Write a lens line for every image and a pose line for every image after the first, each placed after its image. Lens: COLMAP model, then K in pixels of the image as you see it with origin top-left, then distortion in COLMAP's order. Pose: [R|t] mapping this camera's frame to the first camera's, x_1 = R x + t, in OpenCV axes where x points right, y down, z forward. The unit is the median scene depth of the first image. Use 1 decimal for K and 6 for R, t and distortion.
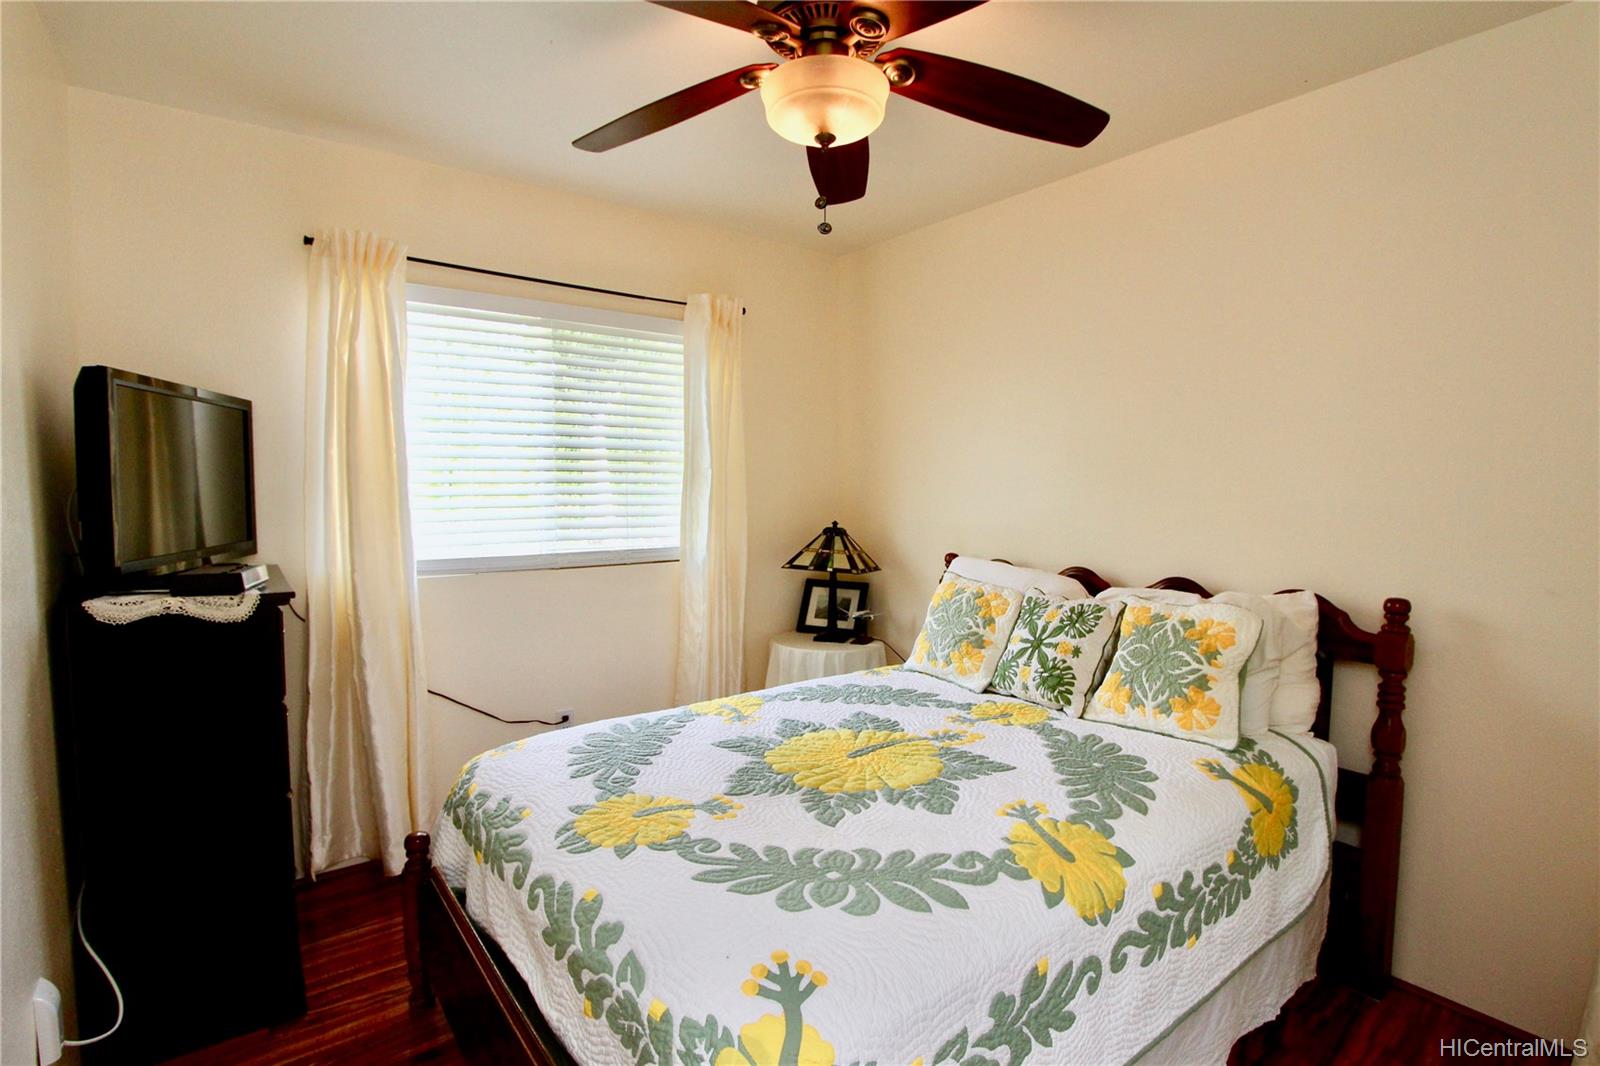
lens RADIAL K [[772.7, 0, 800.0], [0, 772.7, 533.0], [0, 0, 1]] dist [-0.015779, 0.000197]
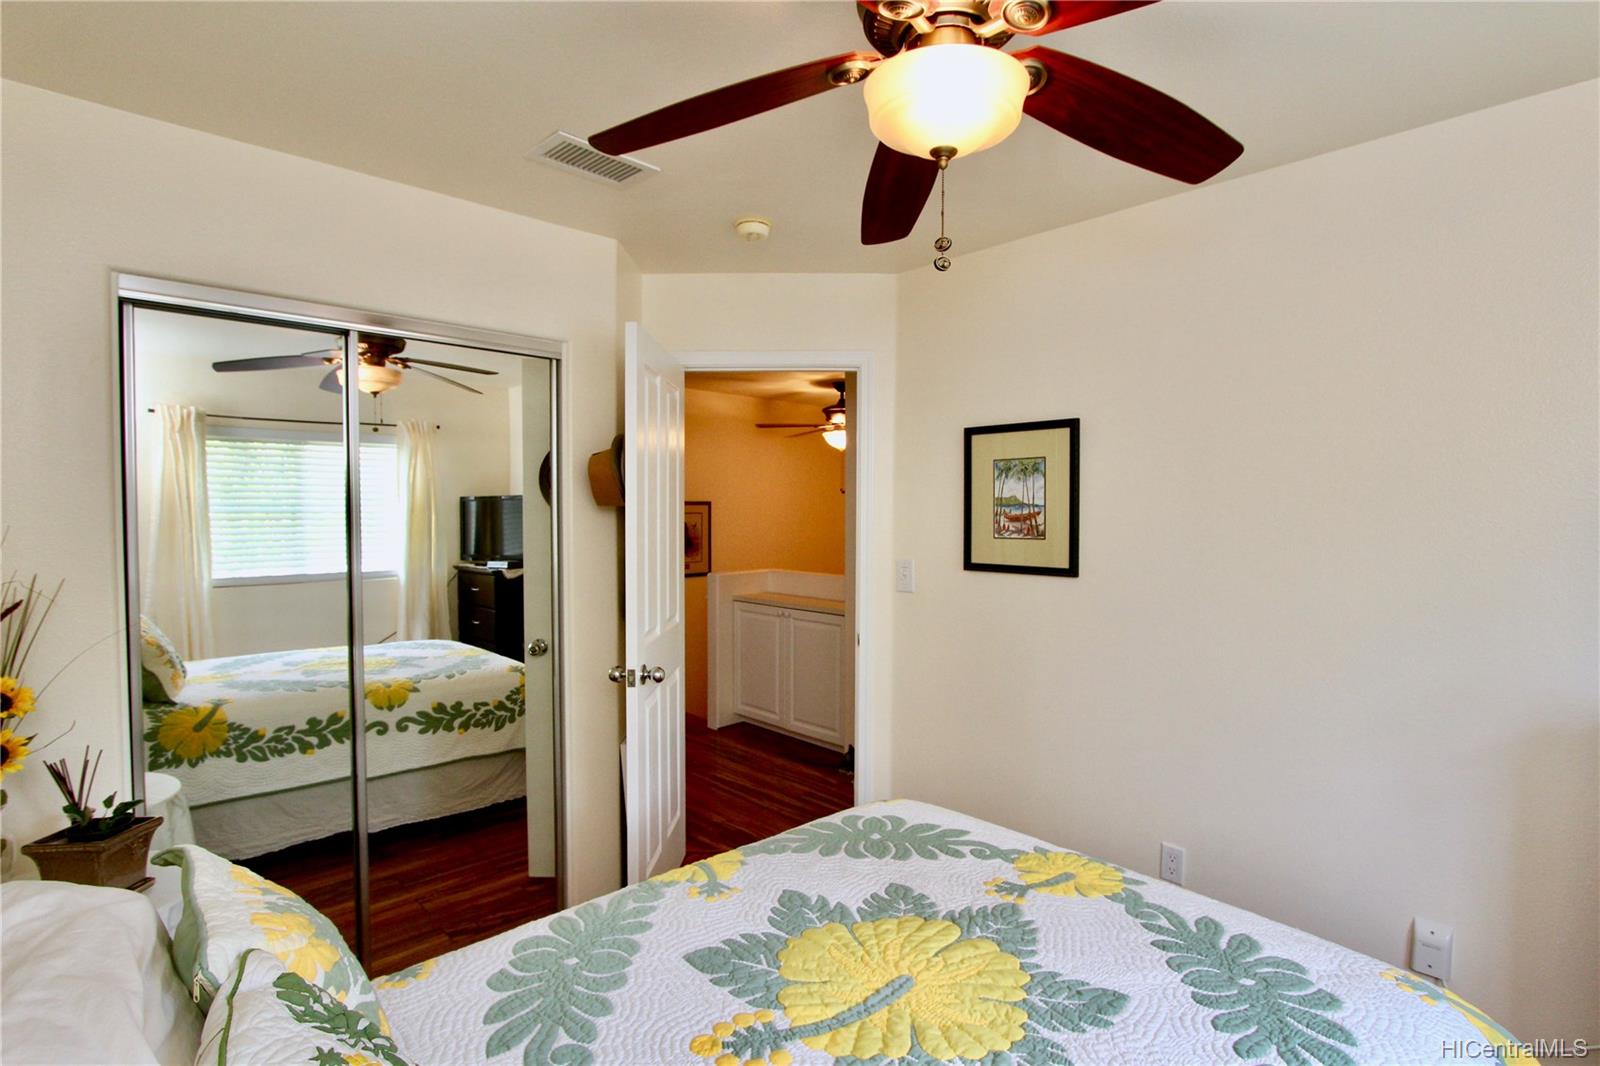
lens RADIAL K [[772.7, 0, 800.0], [0, 772.7, 533.0], [0, 0, 1]] dist [-0.015779, 0.000197]
pose [[-0.993890, -0.005164, -0.110252, 0.275312], [-0.014788, 0.996129, 0.086651, -0.194048], [0.109378, 0.087752, -0.990119, 1.880144]]
